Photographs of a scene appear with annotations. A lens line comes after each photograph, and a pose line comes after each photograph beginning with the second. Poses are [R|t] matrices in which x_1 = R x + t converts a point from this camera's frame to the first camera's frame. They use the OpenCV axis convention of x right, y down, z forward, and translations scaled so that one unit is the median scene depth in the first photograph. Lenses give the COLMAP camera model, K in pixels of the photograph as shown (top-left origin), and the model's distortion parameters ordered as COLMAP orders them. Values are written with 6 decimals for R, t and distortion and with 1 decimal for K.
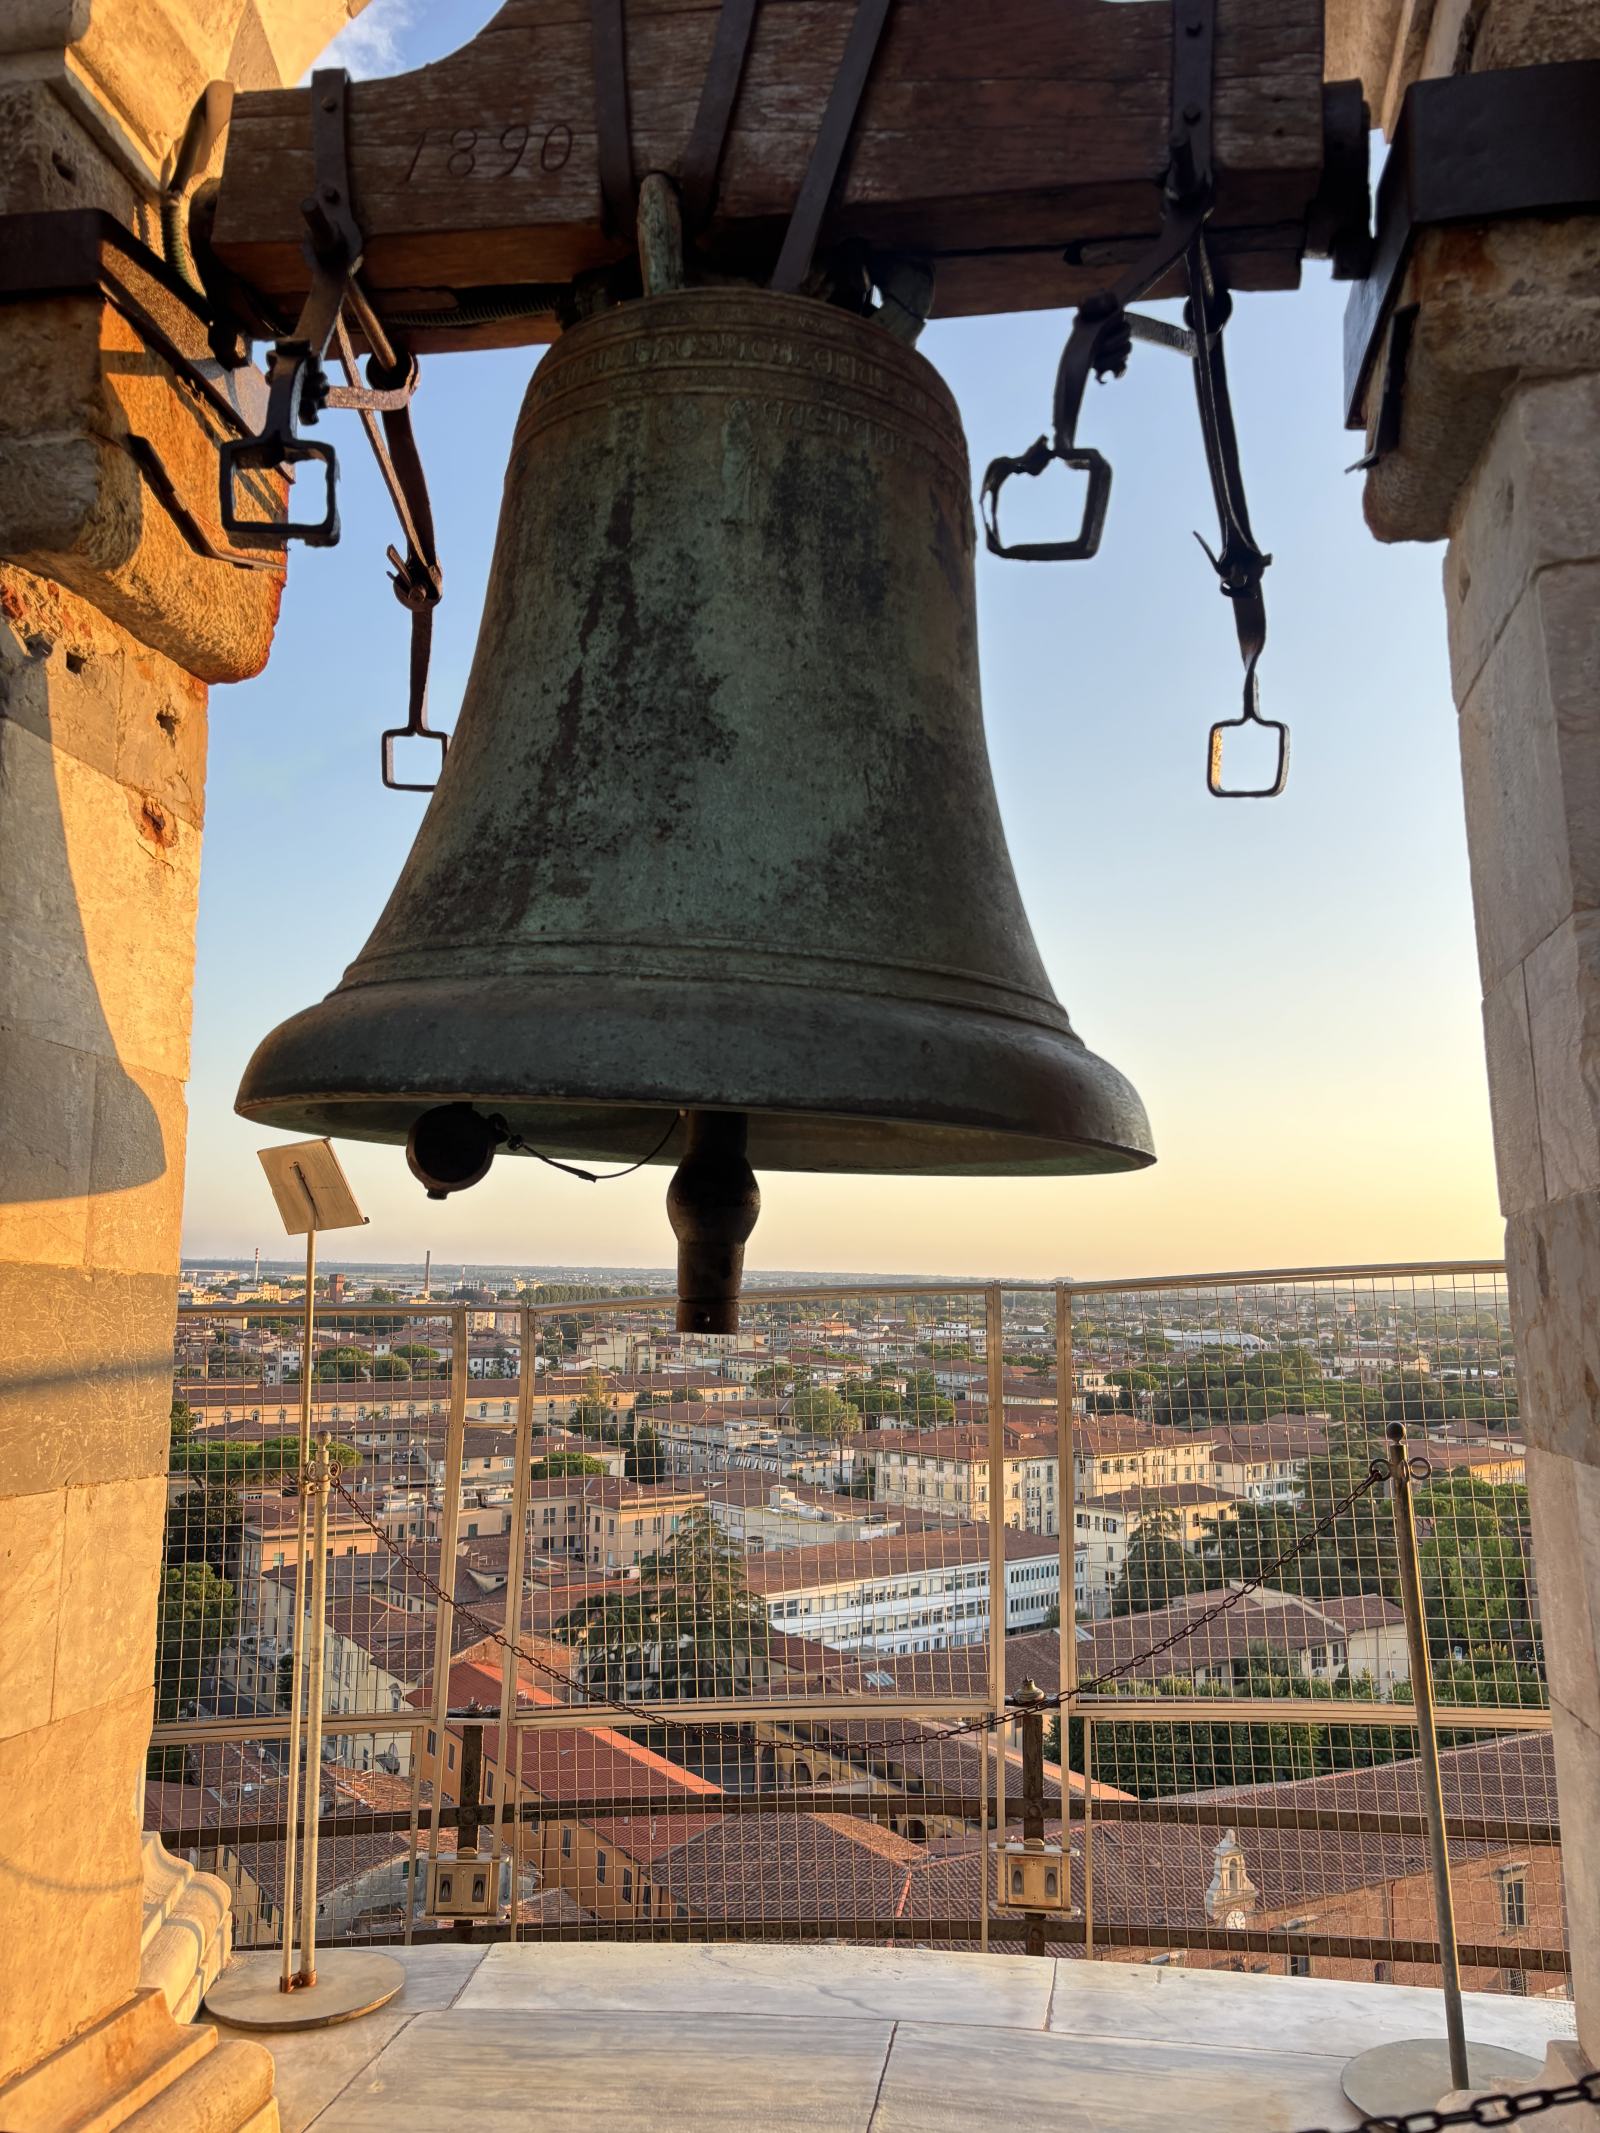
lens RADIAL K [[1608.5, 0, 794.5], [0, 1608.5, 1071.5], [0, 0, 1]] dist [0.048759, -0.053232]
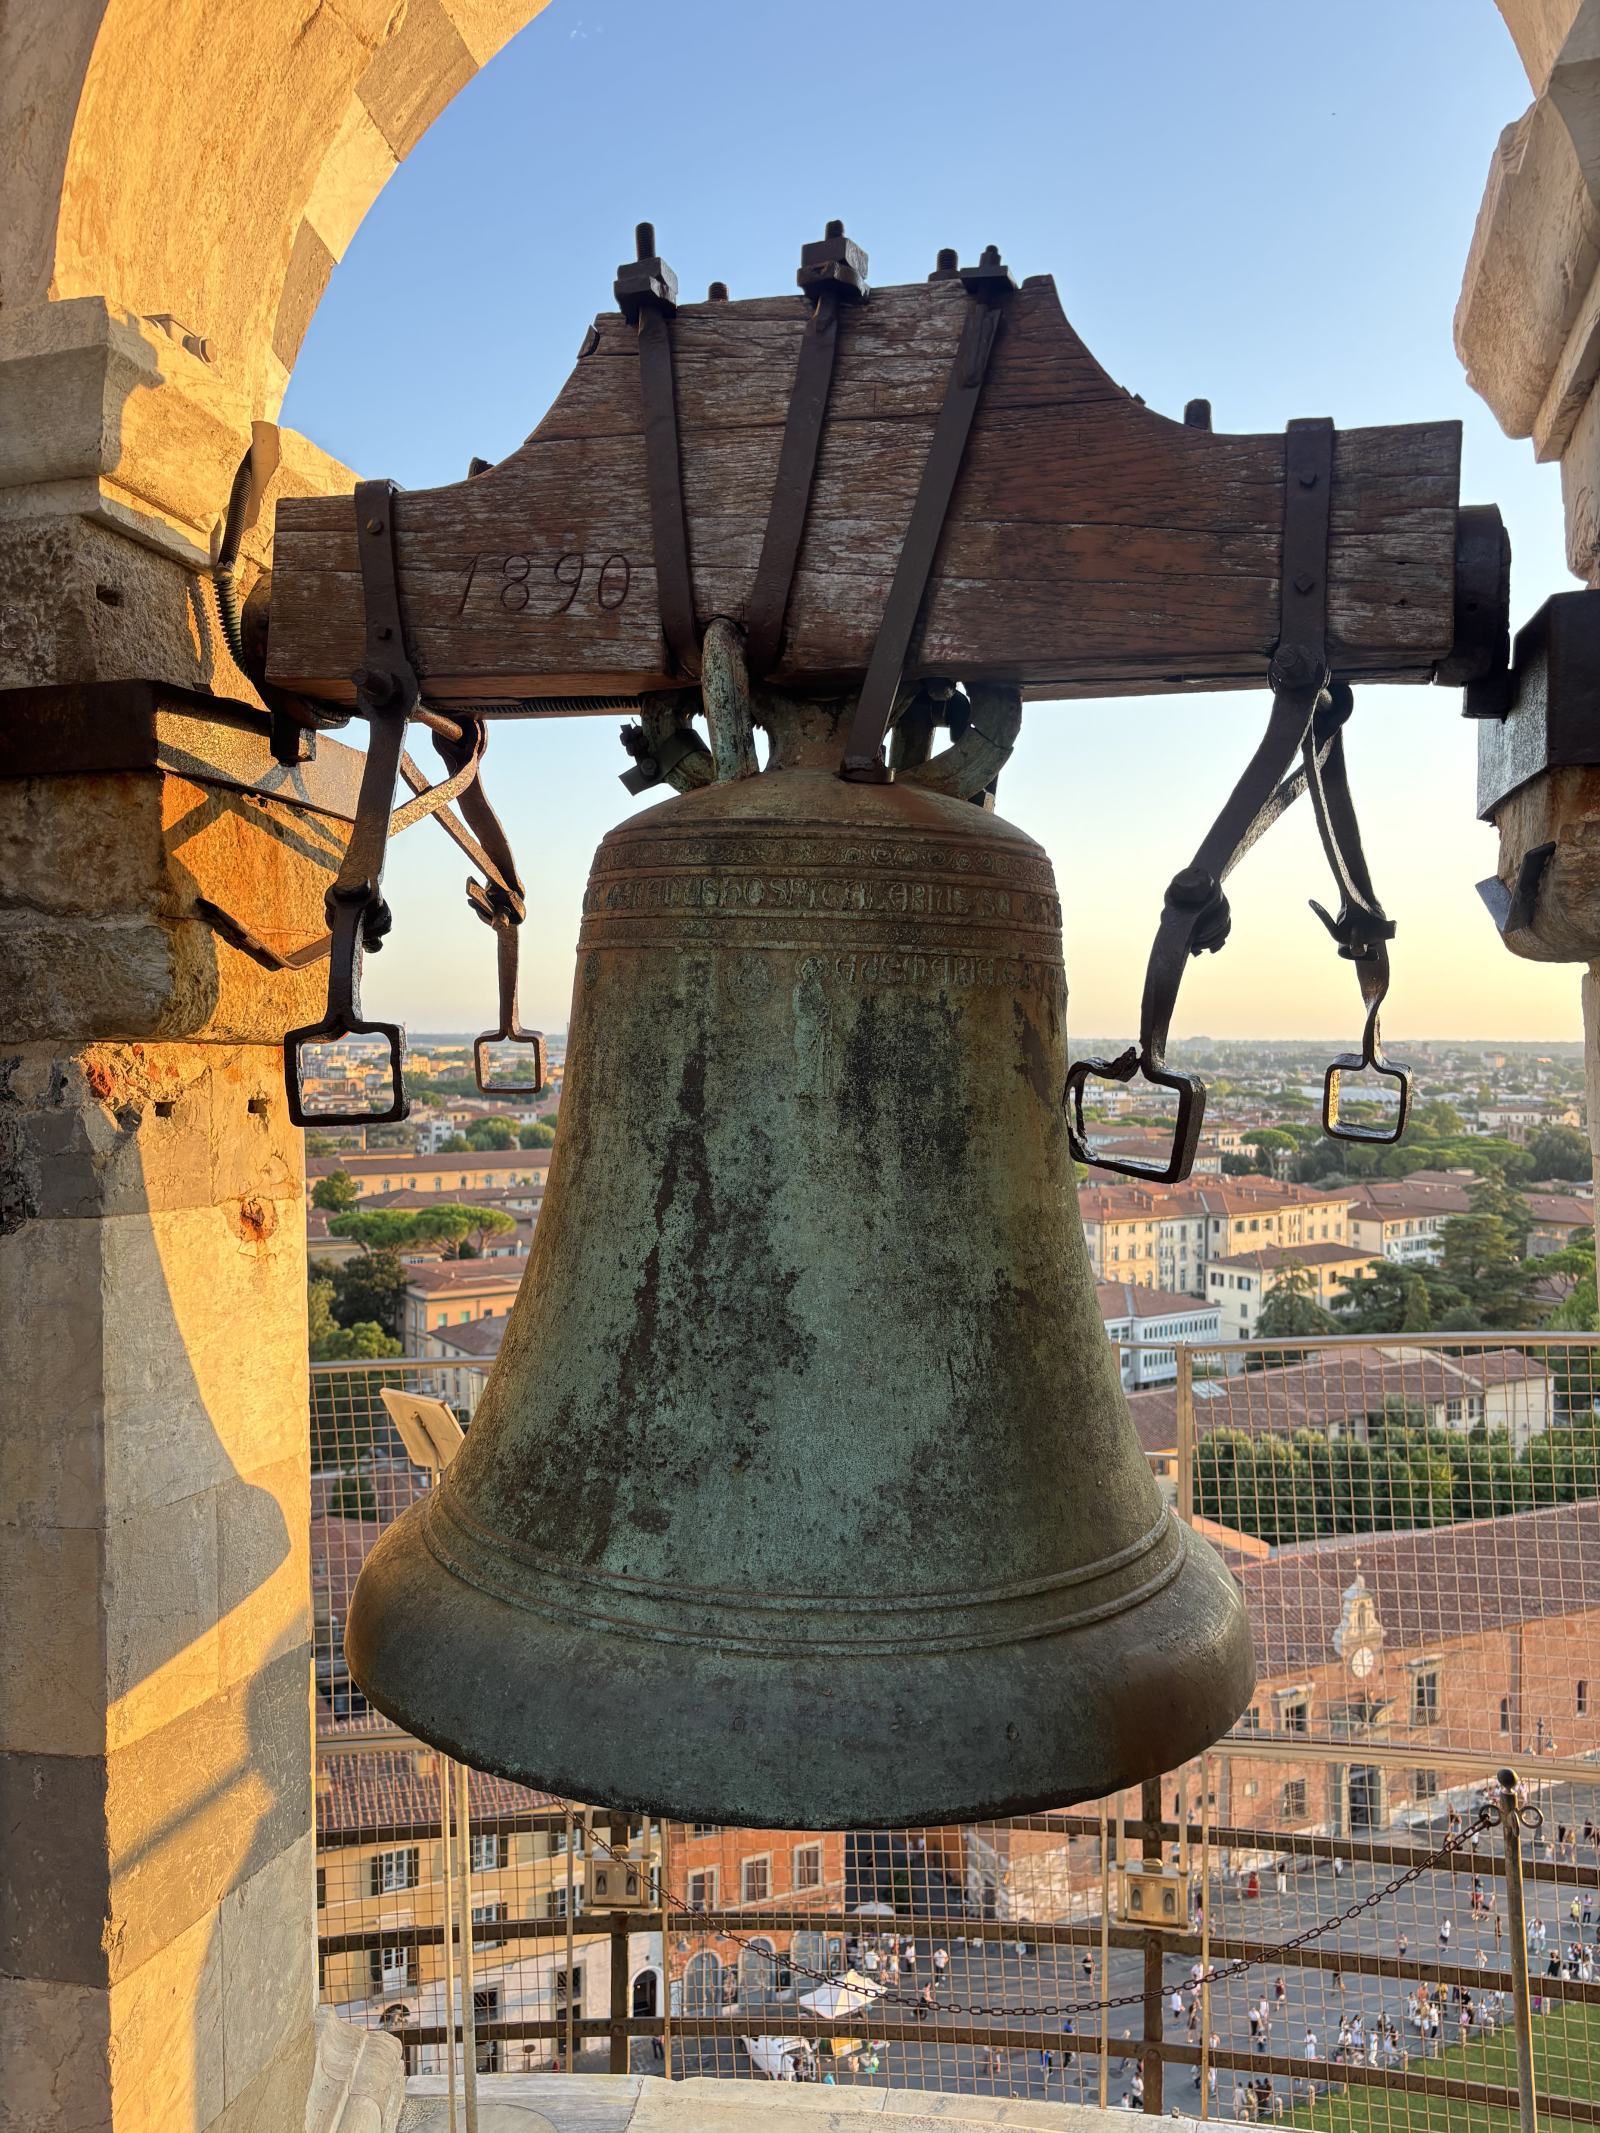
lens RADIAL K [[1608.5, 0, 790.1], [0, 1608.5, 1067.4], [0, 0, 1]] dist [0.048759, -0.053232]
pose [[0.996247, -0.018878, -0.084474, 0.025488], [0.030767, 0.989426, 0.141735, -0.375542], [0.080905, -0.143802, 0.986294, 0.042151]]
